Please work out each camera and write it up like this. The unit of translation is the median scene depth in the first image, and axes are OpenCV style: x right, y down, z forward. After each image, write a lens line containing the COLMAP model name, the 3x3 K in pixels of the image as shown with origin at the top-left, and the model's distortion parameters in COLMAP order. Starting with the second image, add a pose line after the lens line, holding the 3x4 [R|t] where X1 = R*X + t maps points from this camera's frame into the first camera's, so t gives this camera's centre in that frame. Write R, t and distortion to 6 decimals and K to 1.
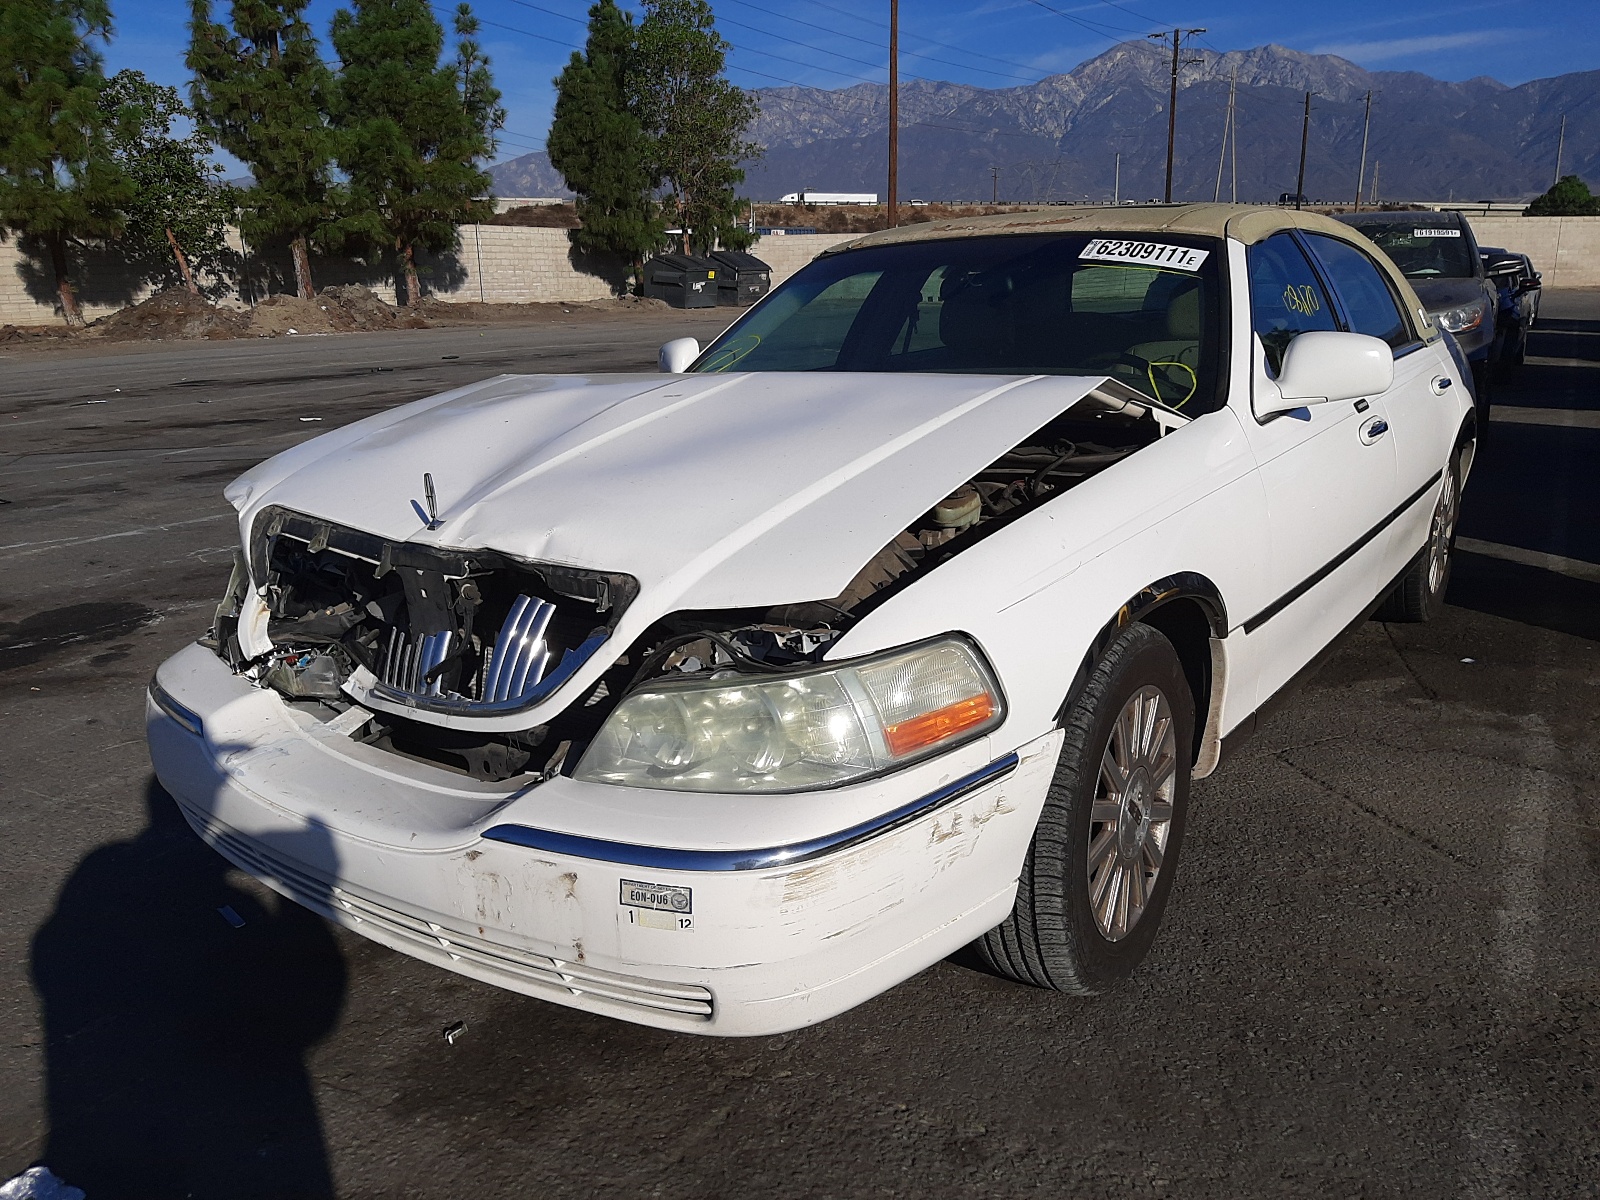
lens RADIAL K [[1225.3, 0, 791.5], [0, 1225.3, 602.5], [0, 0, 1]] dist [0.075771, -0.130543]
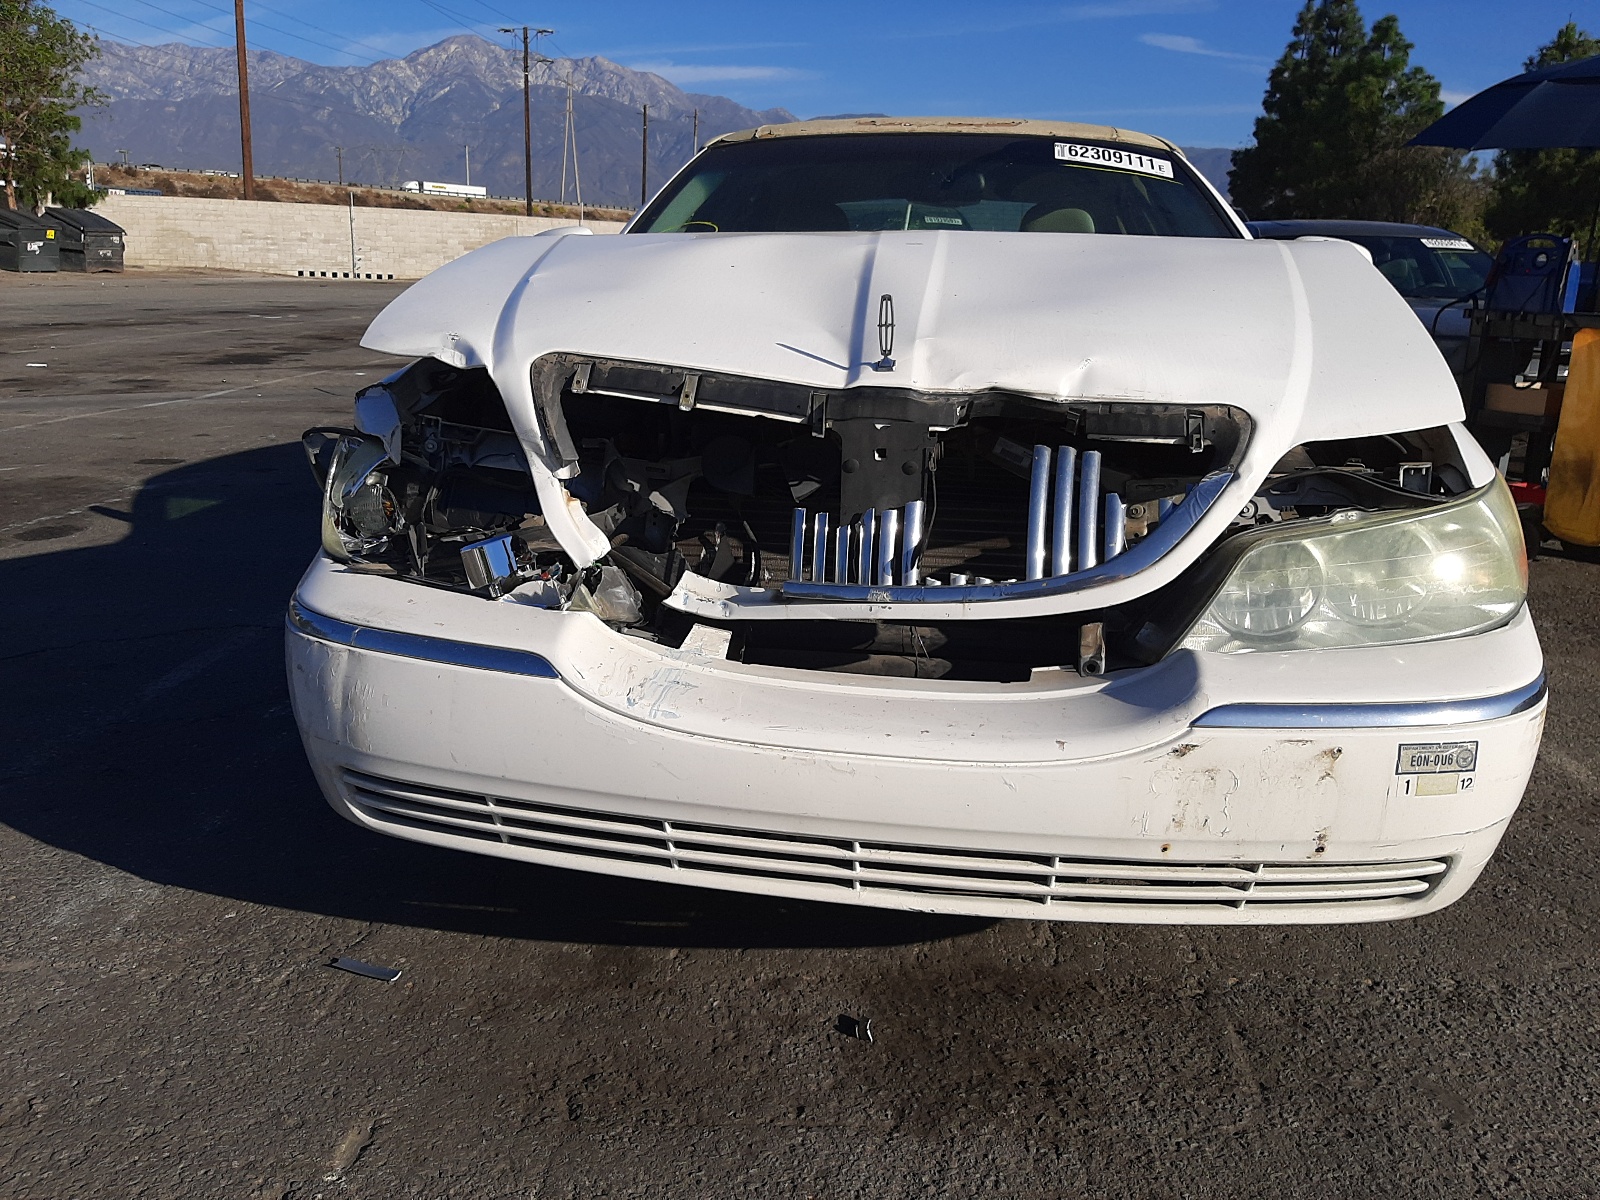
lens RADIAL K [[1225.3, 0, 791.5], [0, 1225.3, 602.5], [0, 0, 1]] dist [0.075771, -0.130543]
pose [[0.883325, -0.073585, 0.462949, -0.441339], [0.070483, 0.997224, 0.024024, 0.038754], [-0.463431, 0.011409, 0.886059, 0.218326]]
